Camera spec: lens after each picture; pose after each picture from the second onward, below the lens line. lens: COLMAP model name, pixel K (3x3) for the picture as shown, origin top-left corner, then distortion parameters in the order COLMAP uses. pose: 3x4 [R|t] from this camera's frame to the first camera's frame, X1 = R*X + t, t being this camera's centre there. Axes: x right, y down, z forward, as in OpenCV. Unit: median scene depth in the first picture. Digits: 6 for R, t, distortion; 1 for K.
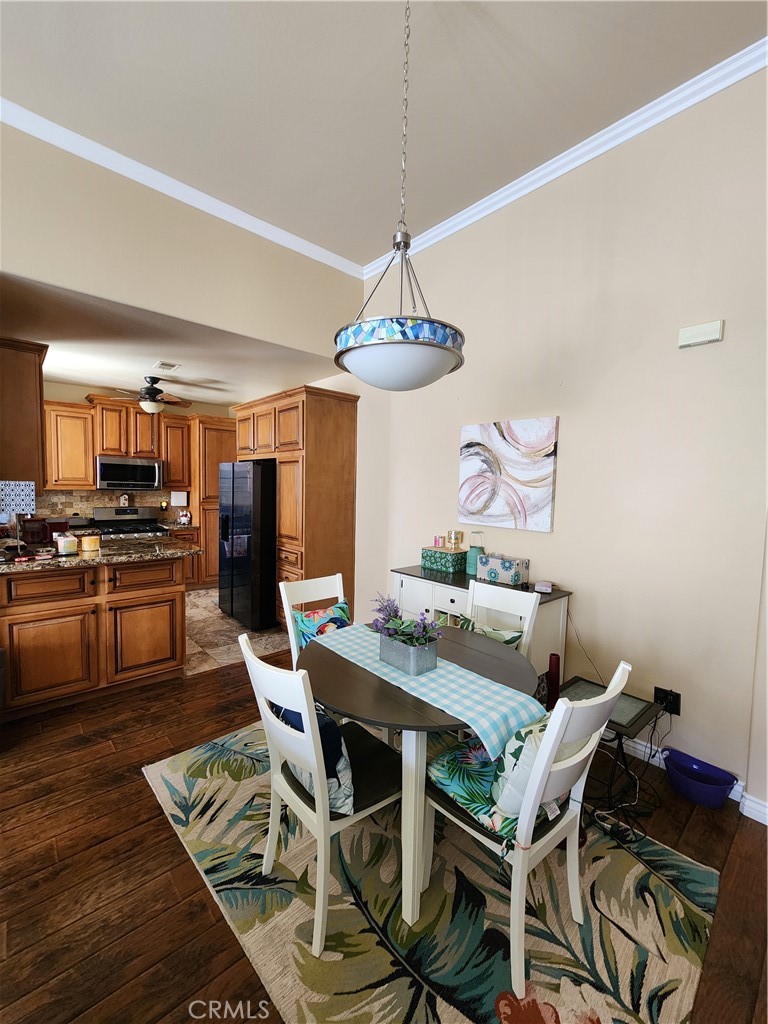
lens RADIAL K [[416.9, 0, 381.5], [0, 416.9, 512.2], [0, 0, 1]] dist [-0.002633, -0.000056]
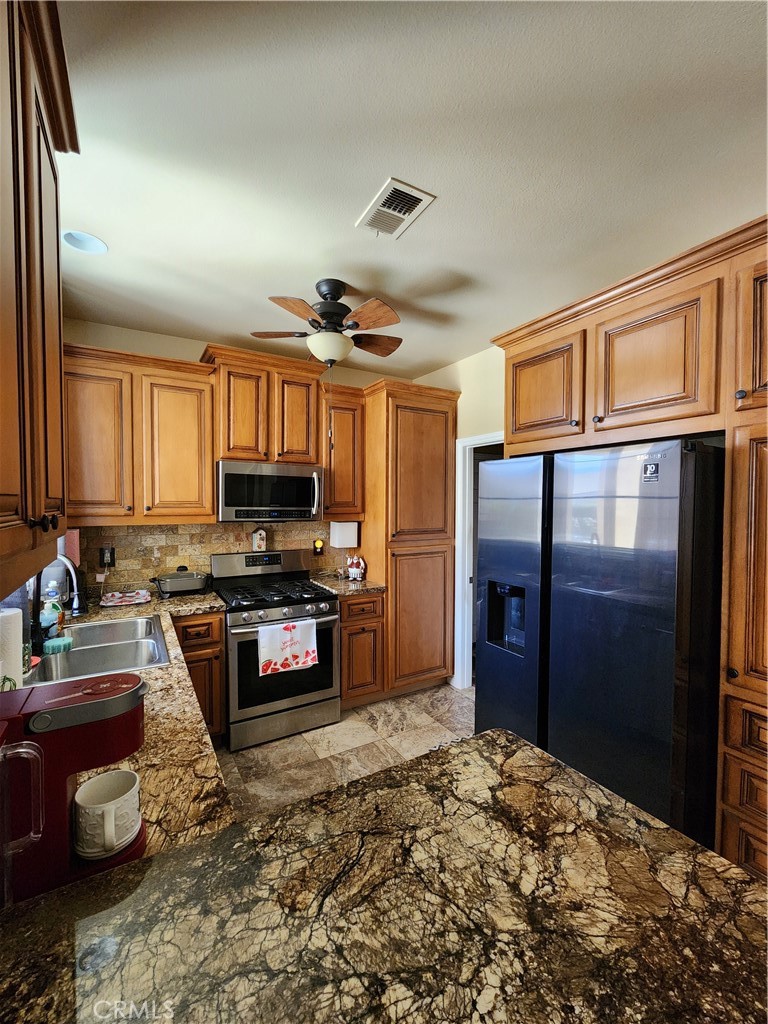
lens RADIAL K [[416.9, 0, 384.4], [0, 416.9, 513.8], [0, 0, 1]] dist [-0.002633, -0.000056]
pose [[0.982152, -0.013856, -0.187580, -0.350774], [0.006293, 0.999145, -0.040852, -0.040383], [0.187986, 0.038942, 0.981399, 0.483507]]
